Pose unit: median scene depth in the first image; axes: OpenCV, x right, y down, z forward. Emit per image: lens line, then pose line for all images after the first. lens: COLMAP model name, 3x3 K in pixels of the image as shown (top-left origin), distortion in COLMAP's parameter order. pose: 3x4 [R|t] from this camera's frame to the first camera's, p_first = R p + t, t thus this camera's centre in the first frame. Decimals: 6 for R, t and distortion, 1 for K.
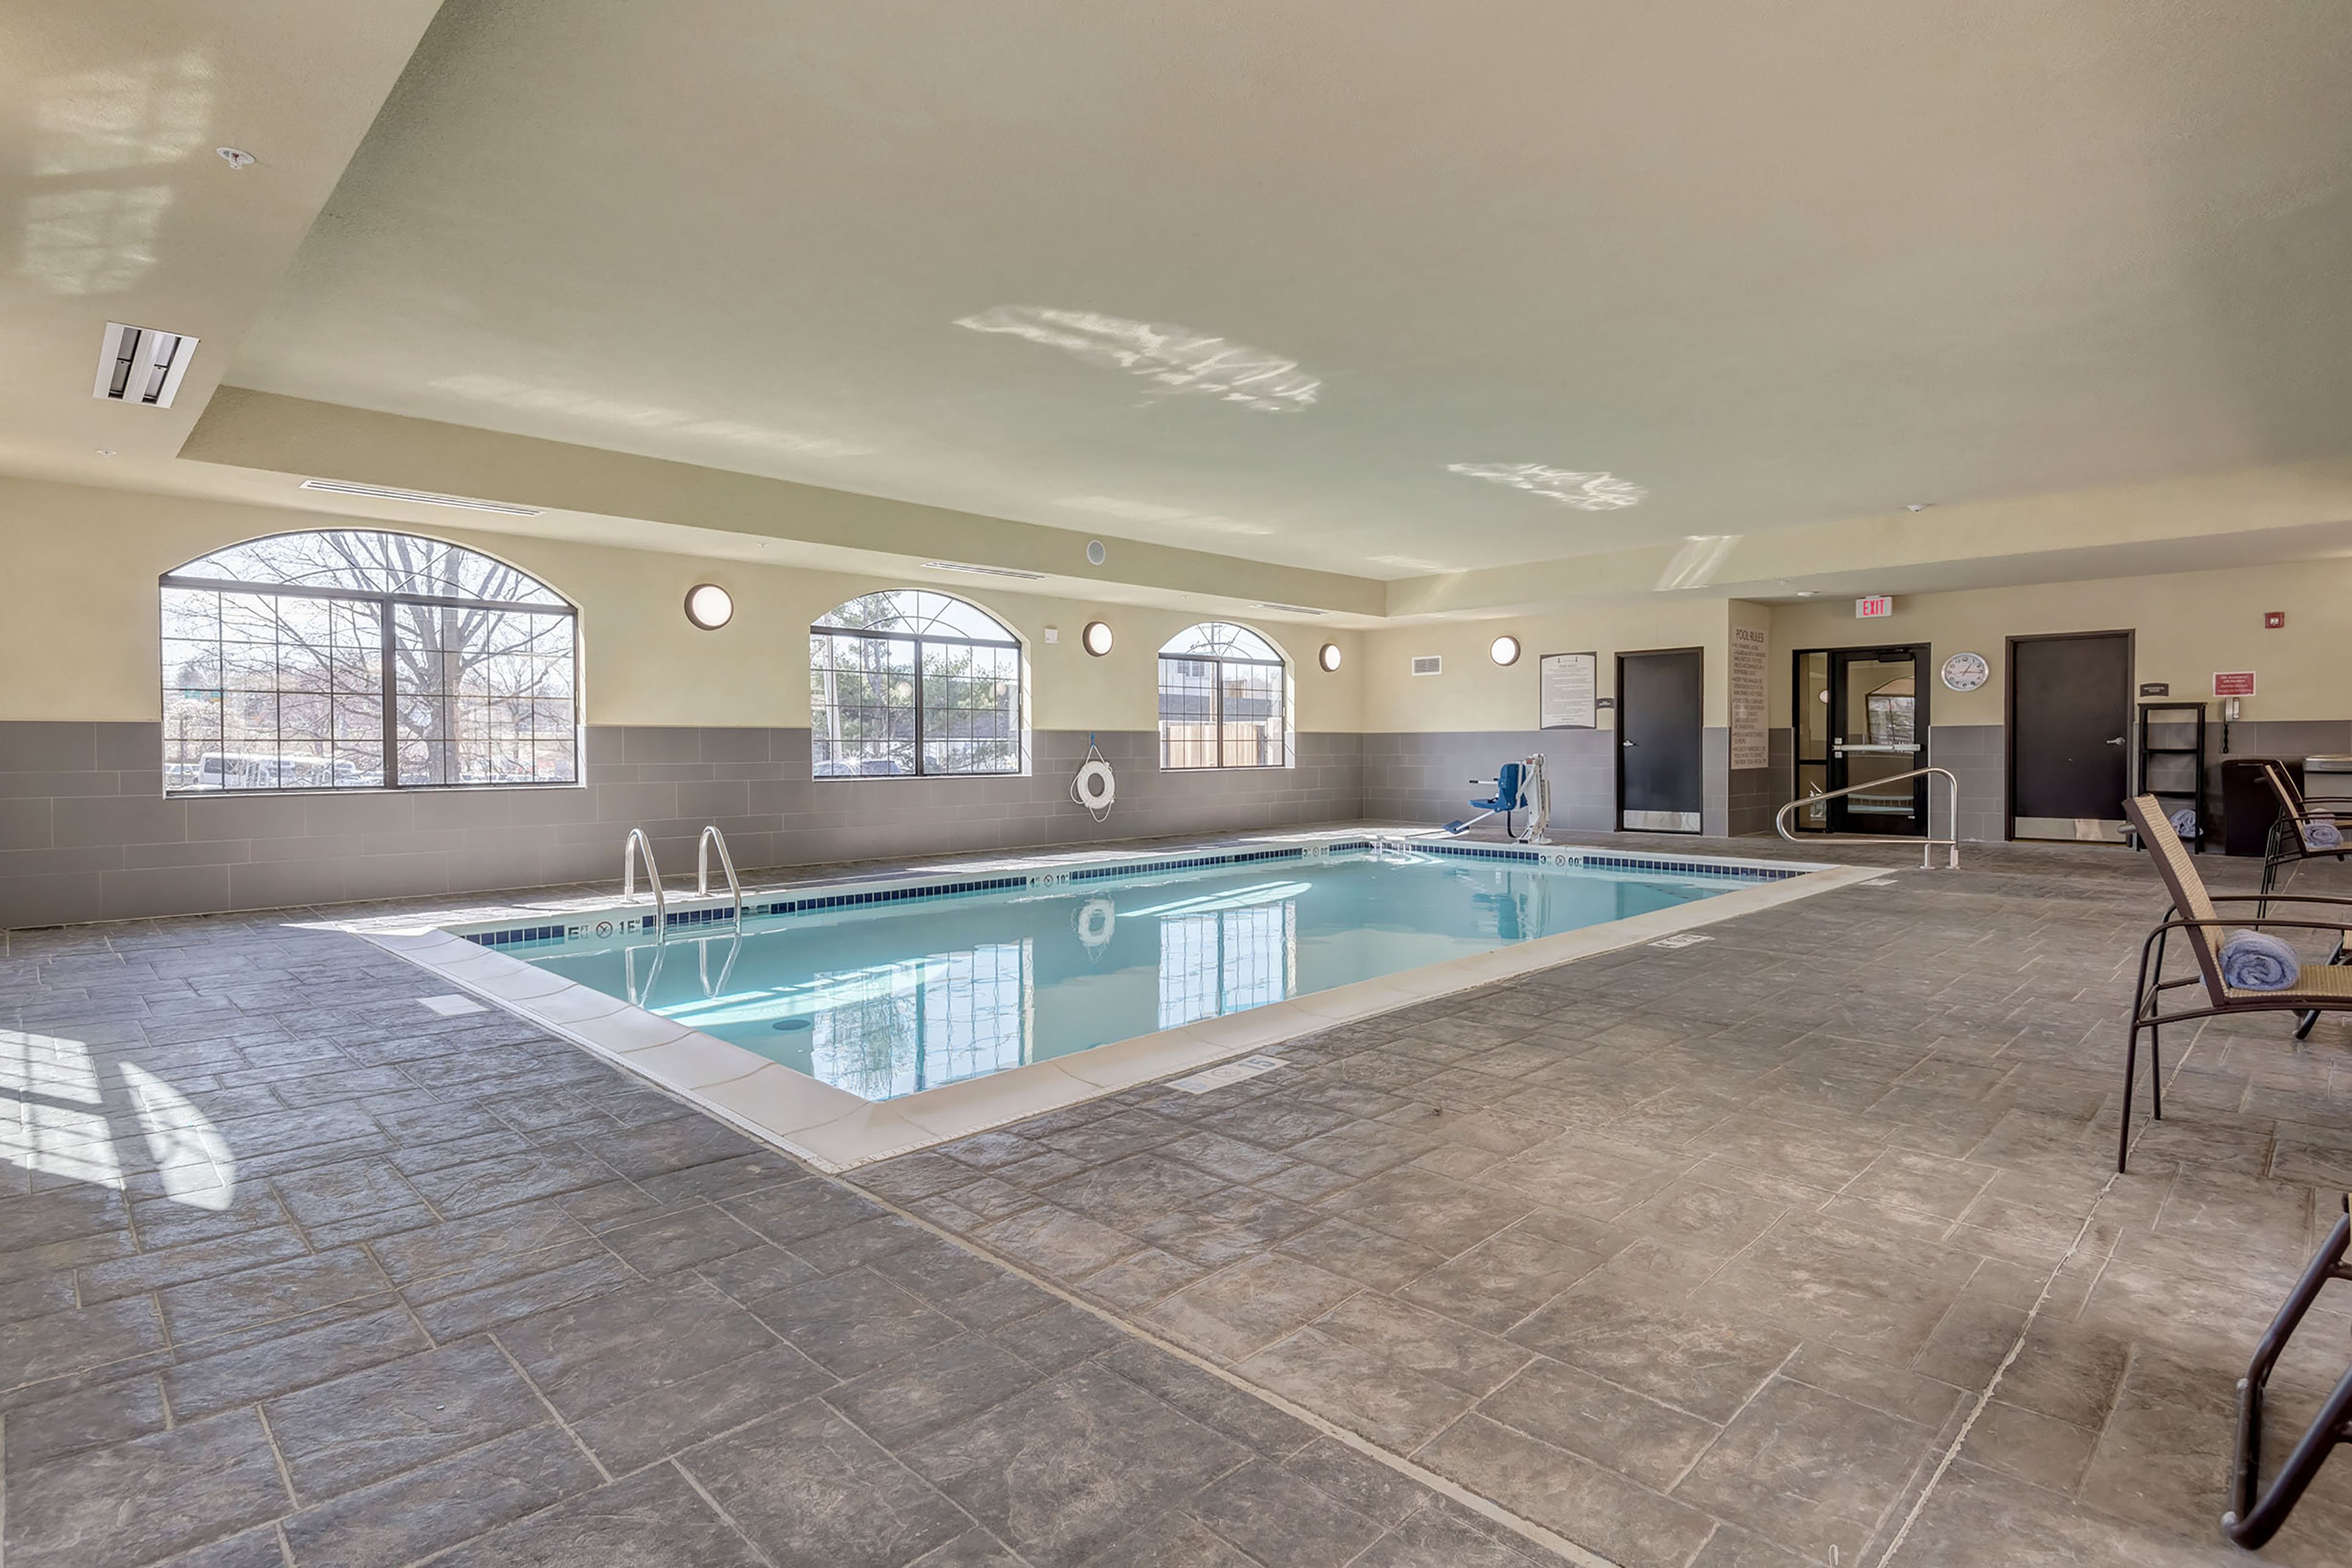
lens RADIAL K [[1180.9, 0, 1140.5], [0, 1180.9, 735.7], [0, 0, 1]] dist [0.031023, -0.001574]
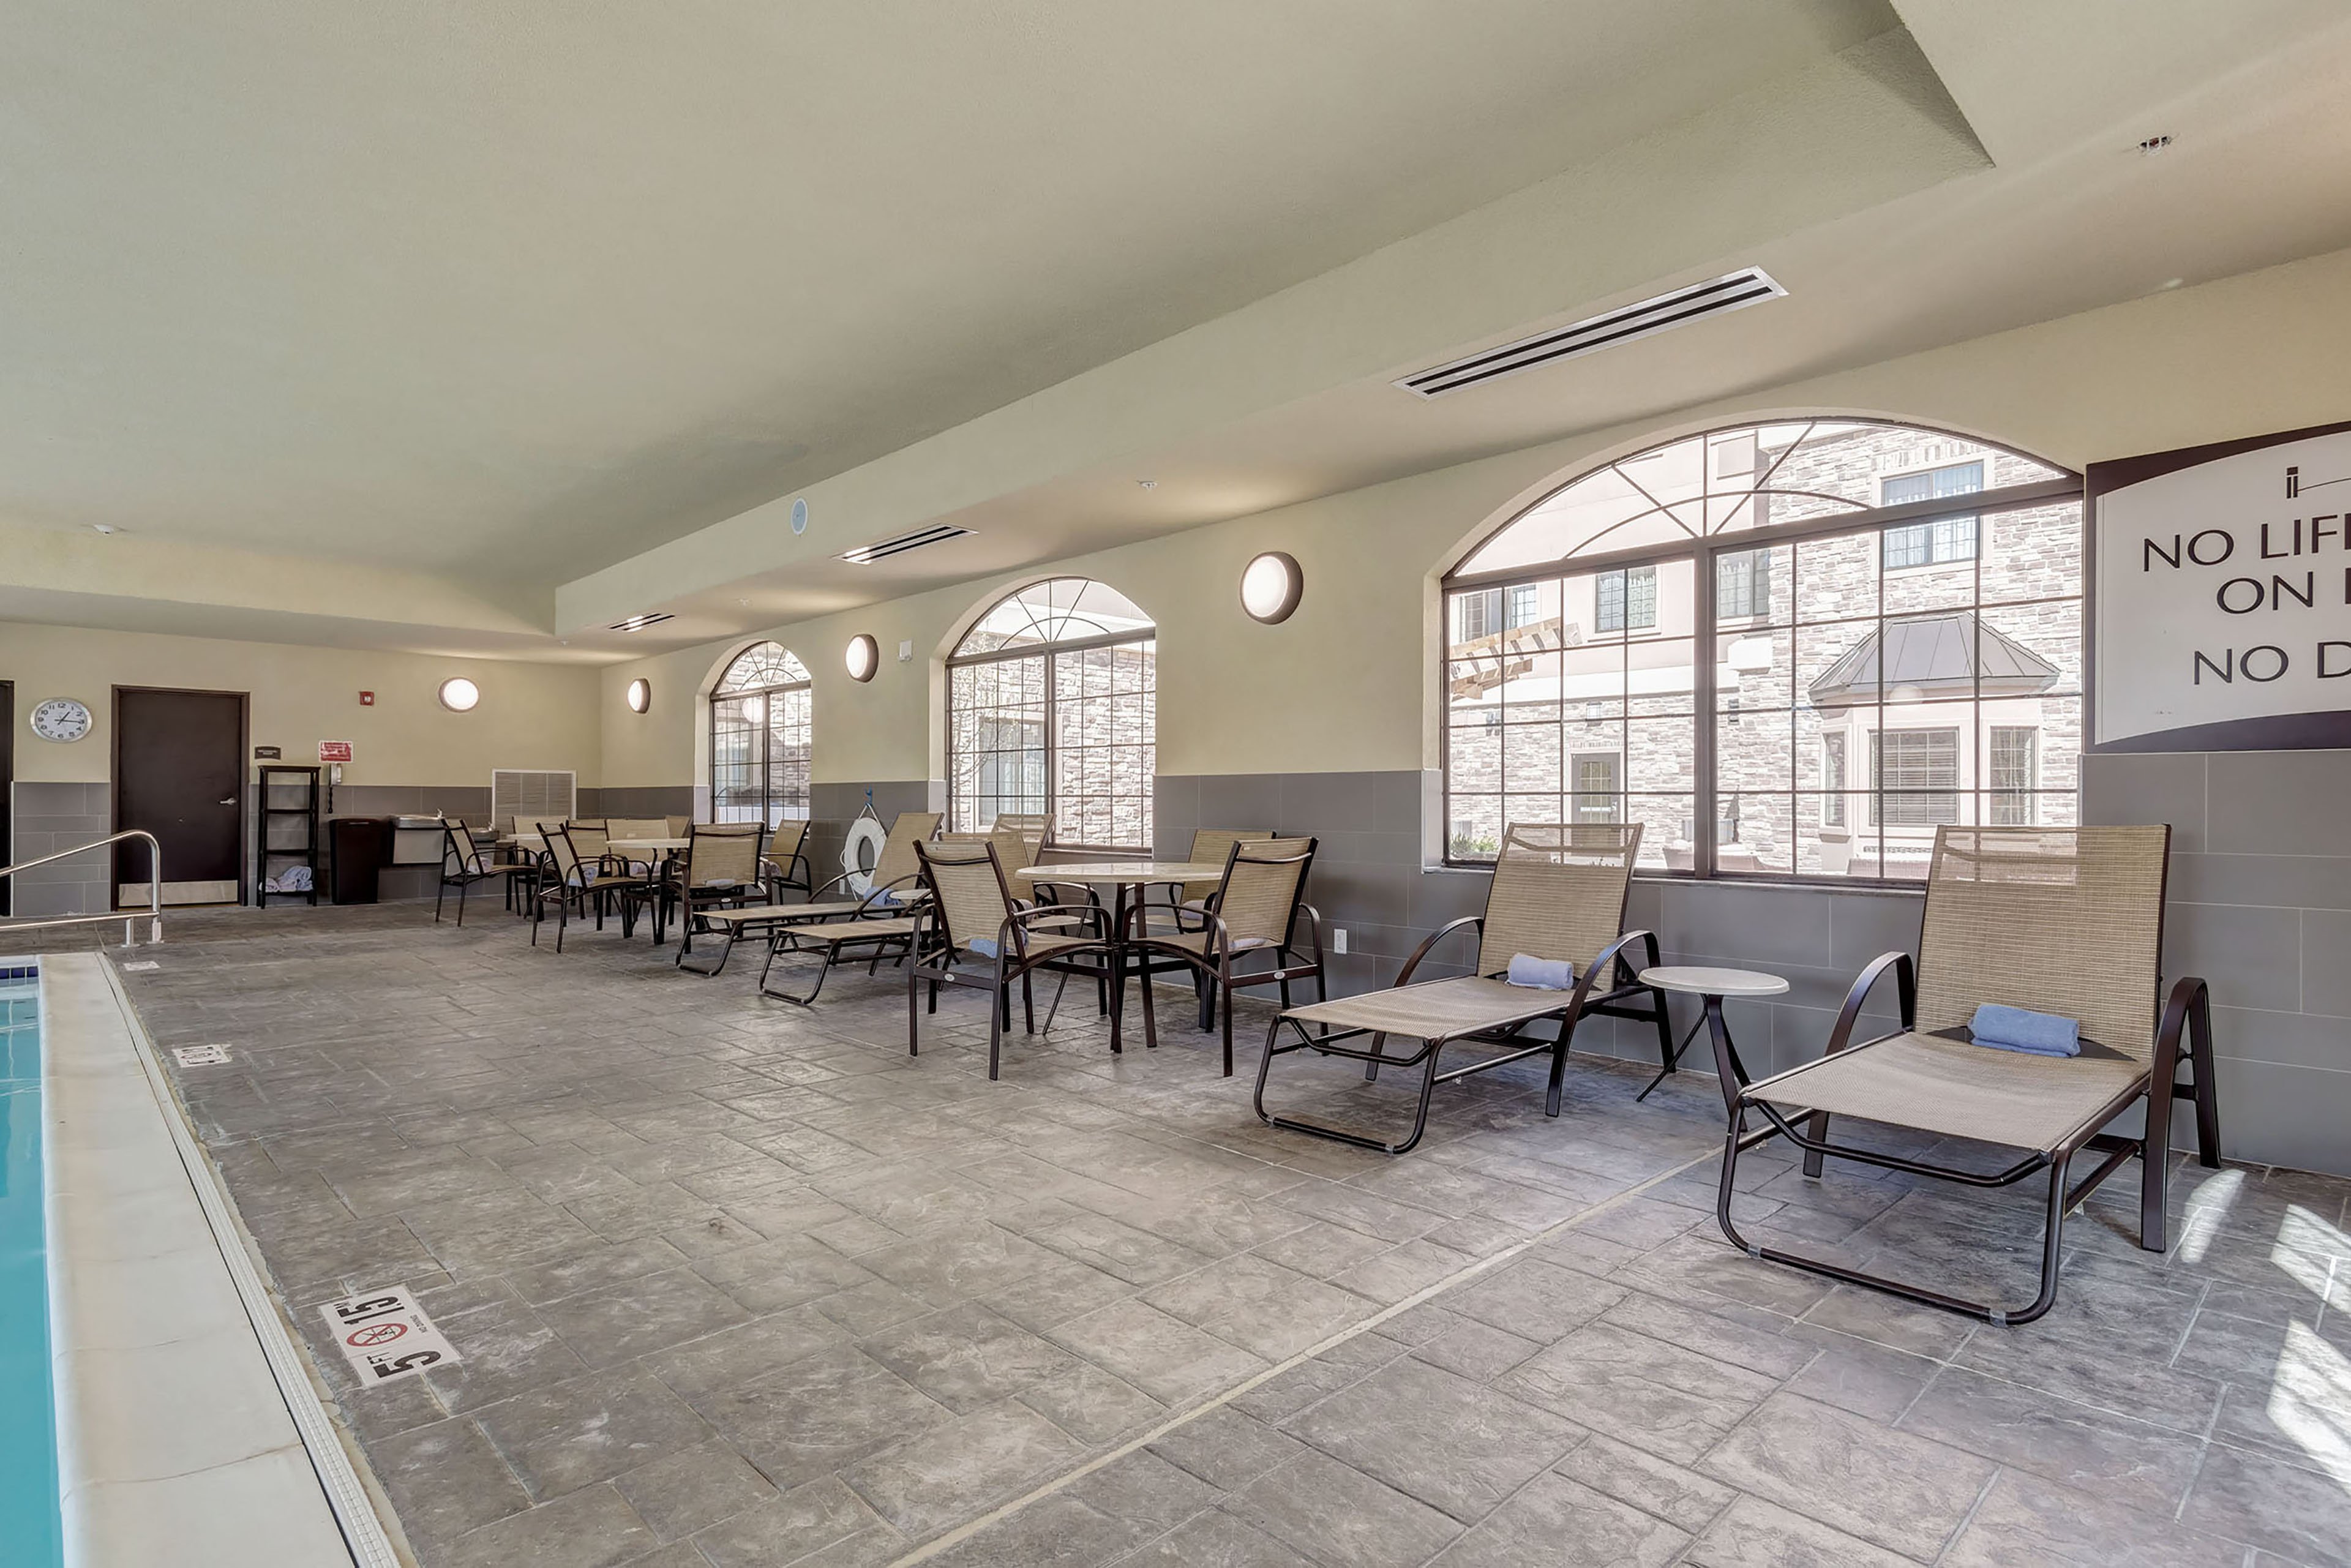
lens RADIAL K [[1180.4, 0, 1176.9], [0, 1180.4, 801.8], [0, 0, 1]] dist [0.031023, -0.001574]
pose [[0.000875, 0.007011, 0.999975, -0.189005], [-0.012972, 0.999891, -0.006999, 0.001369], [-0.999915, -0.012966, 0.000965, 0.196576]]
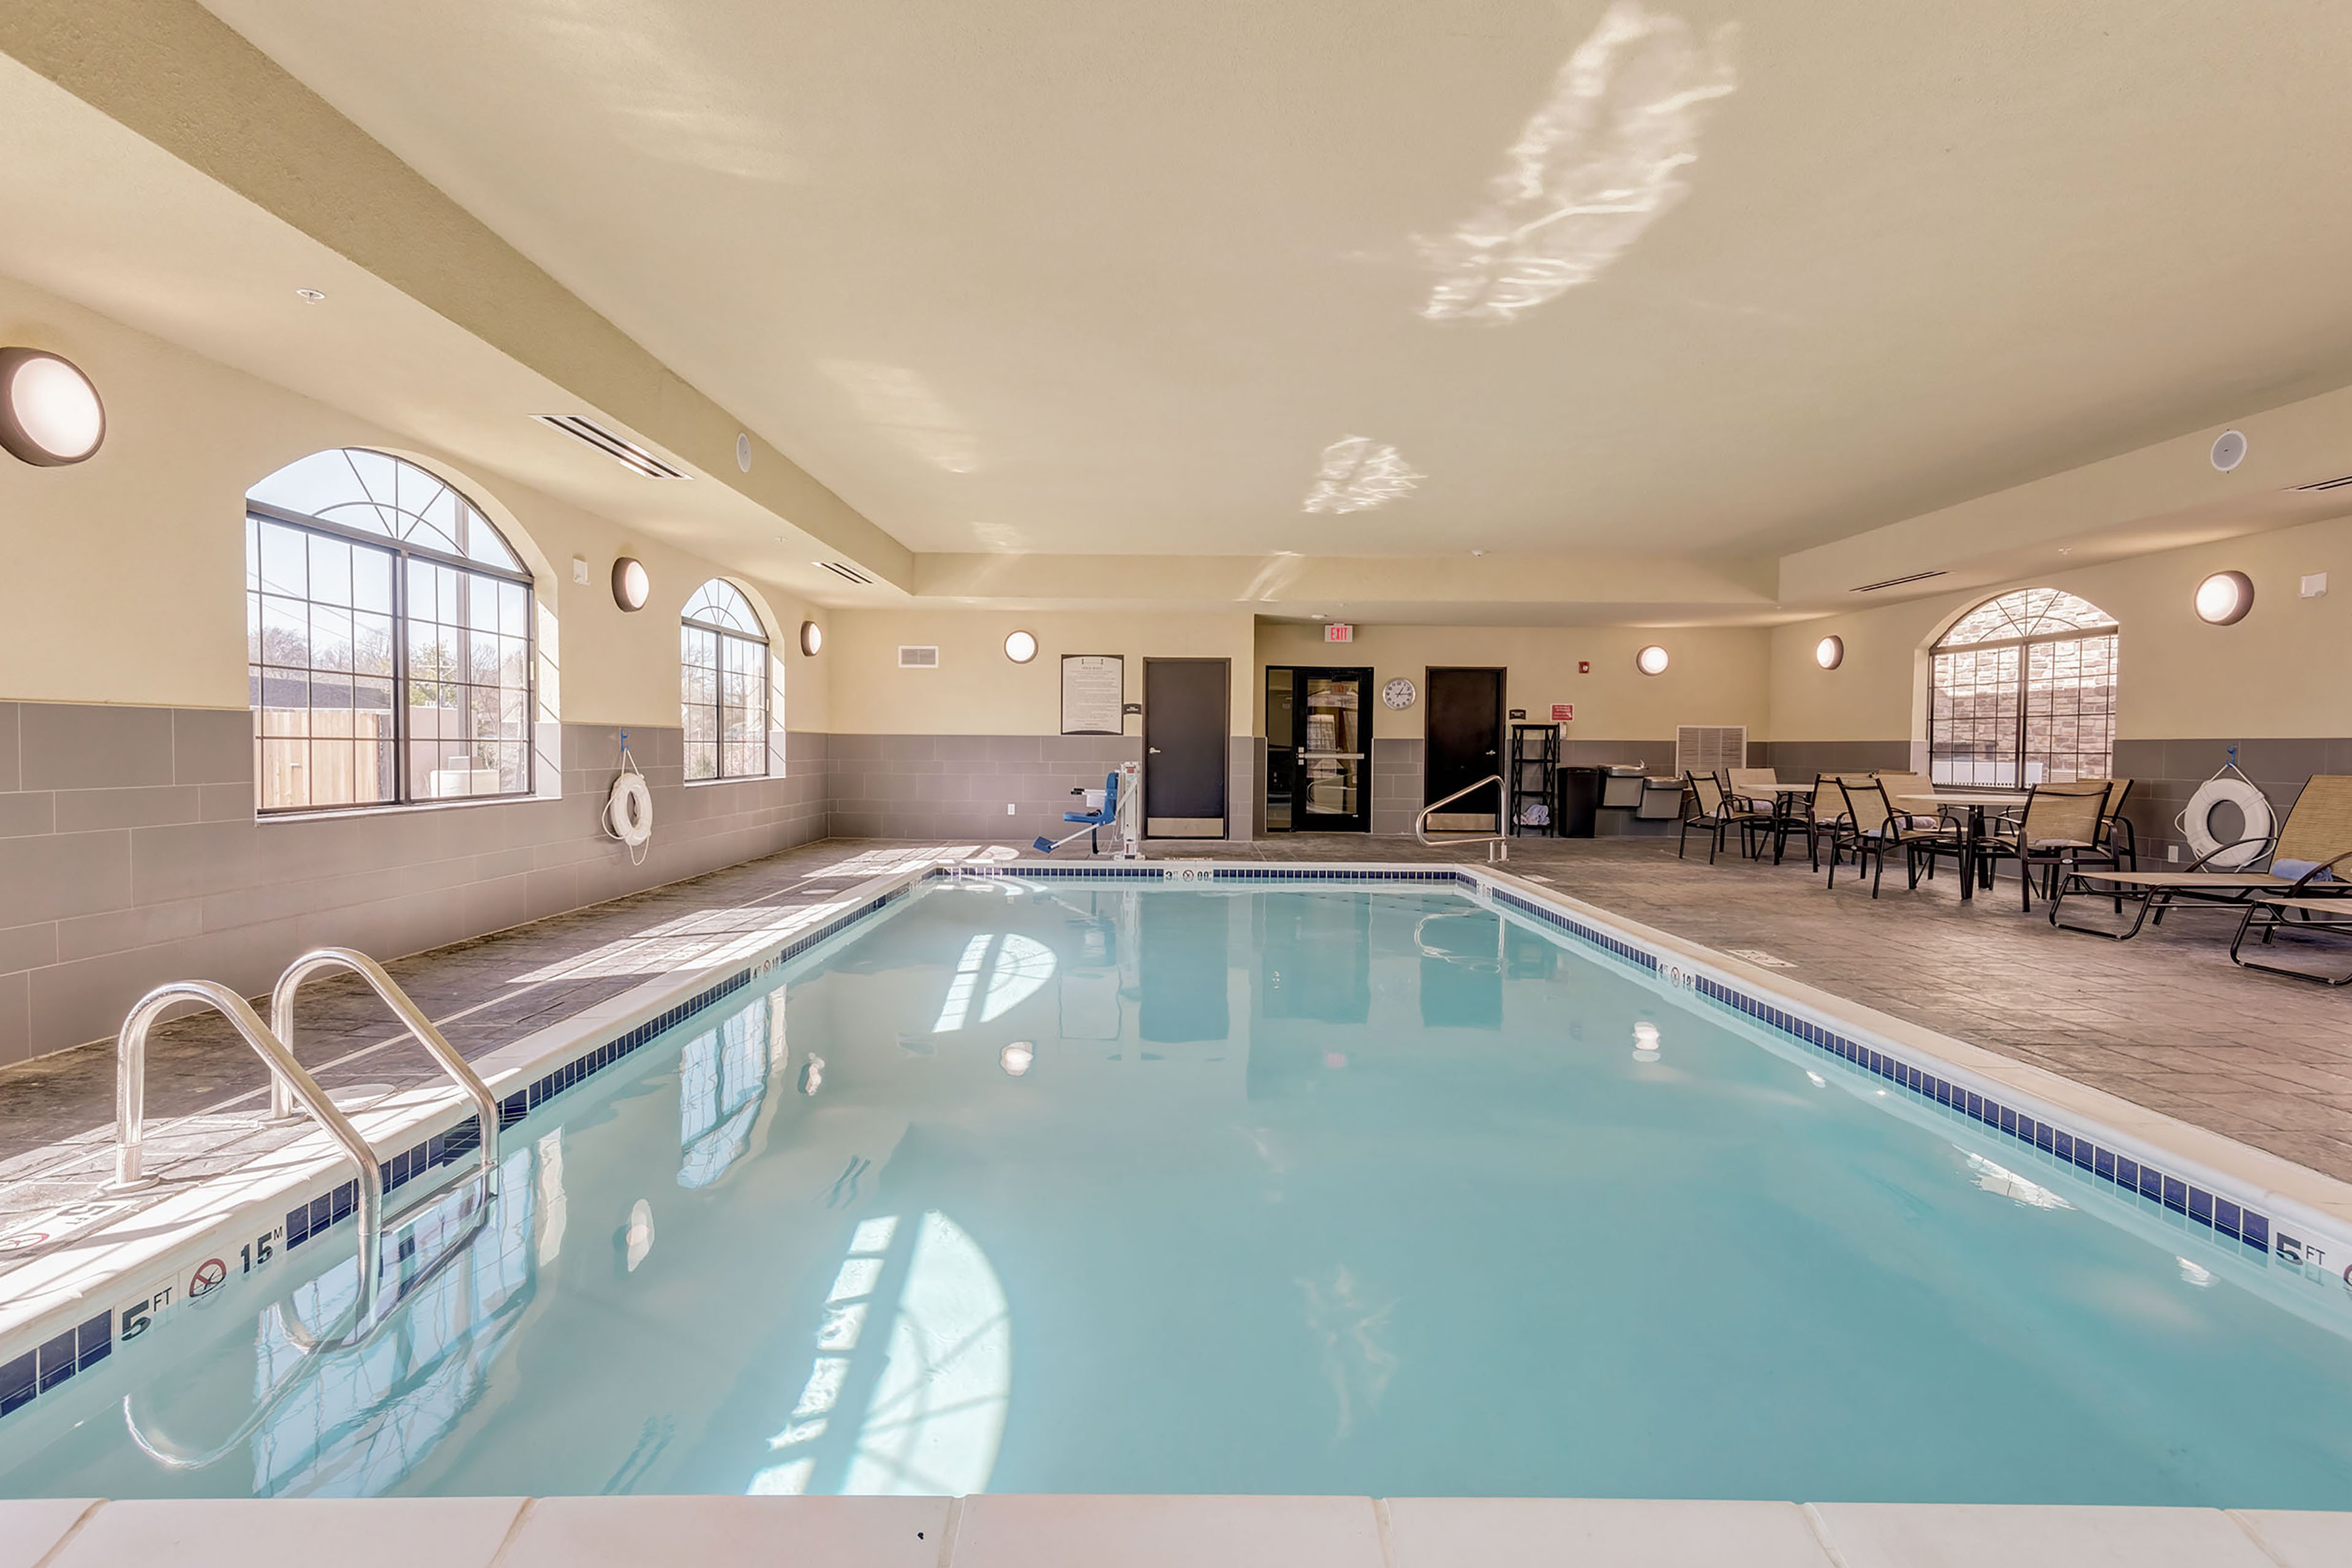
lens RADIAL K [[1180.9, 0, 1175.1], [0, 1180.9, 779.1], [0, 0, 1]] dist [0.031023, -0.001574]
pose [[0.680429, -0.011100, 0.732730, -0.344662], [-0.018630, 0.999300, 0.032438, -0.002145], [-0.732578, -0.035723, 0.679745, 0.367339]]
